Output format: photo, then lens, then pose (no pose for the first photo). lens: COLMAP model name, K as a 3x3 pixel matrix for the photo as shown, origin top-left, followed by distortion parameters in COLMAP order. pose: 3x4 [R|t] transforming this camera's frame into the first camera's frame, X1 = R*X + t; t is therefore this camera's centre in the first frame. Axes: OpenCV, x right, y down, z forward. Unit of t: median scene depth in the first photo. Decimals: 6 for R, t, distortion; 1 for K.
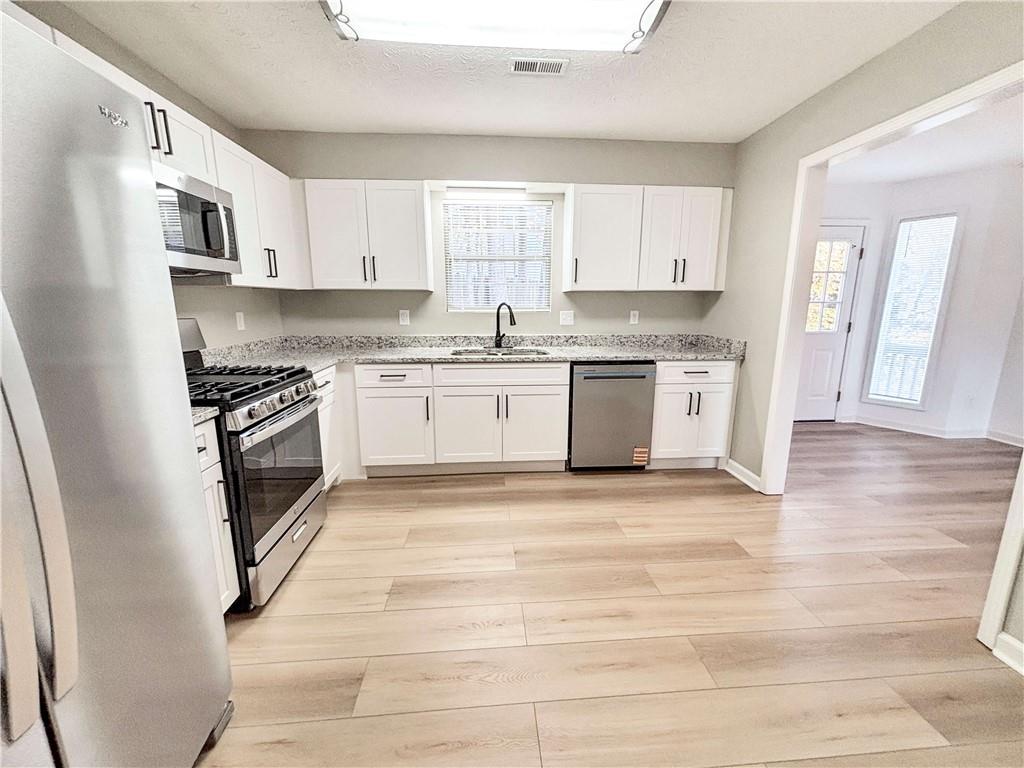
lens RADIAL K [[418.1, 0, 512.0], [0, 418.1, 384.0], [0, 0, 1]] dist [0.029604, 0.000008]
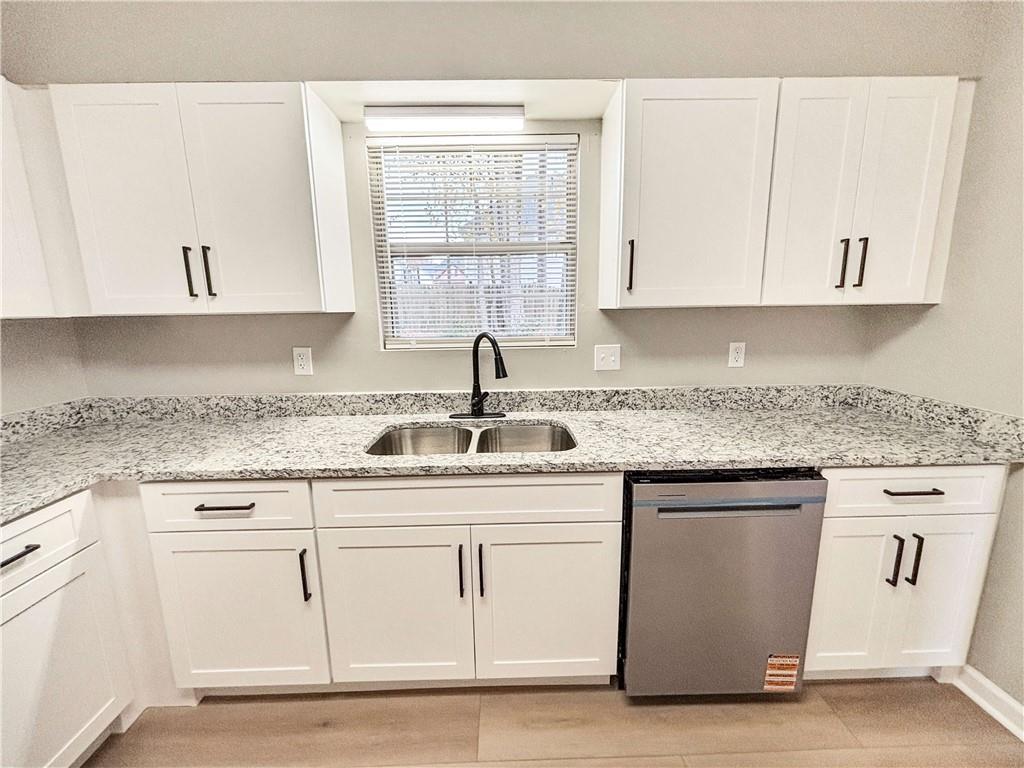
lens RADIAL K [[416.5, 0, 512.0], [0, 416.5, 384.0], [0, 0, 1]] dist [-0.001777, -0.000208]
pose [[0.998439, -0.006460, -0.055481, 0.043868], [0.005607, 0.999864, -0.015513, -0.129182], [0.055574, 0.015178, 0.998339, 0.518494]]
